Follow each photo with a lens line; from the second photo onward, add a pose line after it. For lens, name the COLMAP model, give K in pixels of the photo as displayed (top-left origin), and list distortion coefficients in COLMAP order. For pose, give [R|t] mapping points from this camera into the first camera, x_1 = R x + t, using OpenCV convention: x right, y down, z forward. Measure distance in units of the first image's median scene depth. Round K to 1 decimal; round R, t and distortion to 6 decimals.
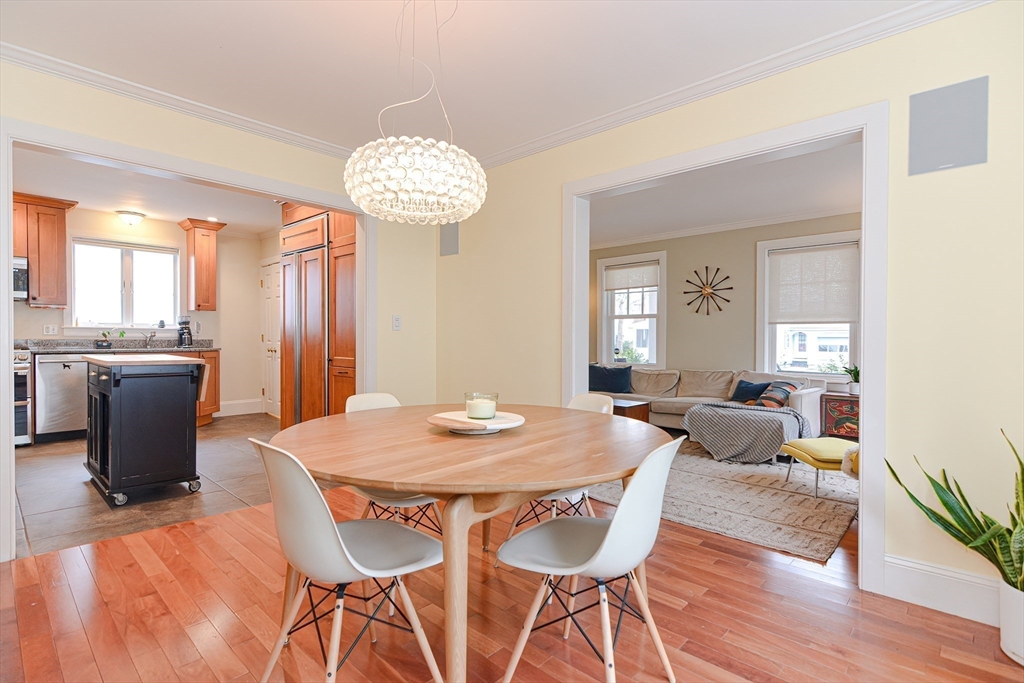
lens RADIAL K [[494.7, 0, 519.5], [0, 494.7, 344.6], [0, 0, 1]] dist [0.005542, 0.000268]
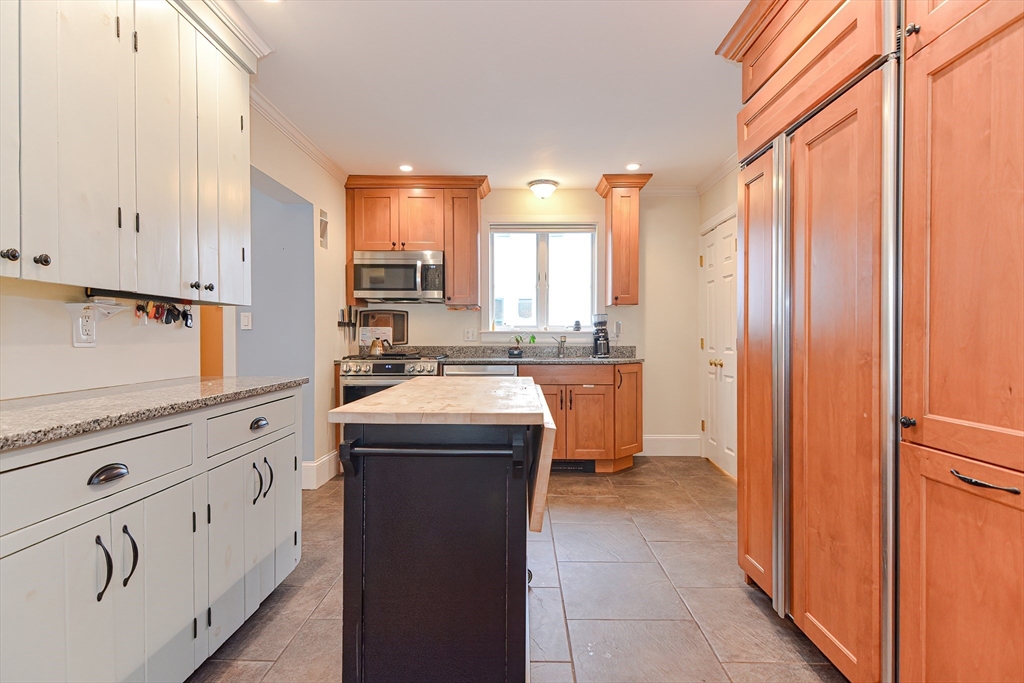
lens RADIAL K [[494.7, 0, 519.5], [0, 494.7, 344.6], [0, 0, 1]] dist [0.005542, 0.000268]
pose [[0.669744, 0.002506, -0.742588, -0.223899], [-0.006469, 0.999976, -0.002460, -0.010437], [0.742564, 0.006451, 0.669744, 0.439773]]
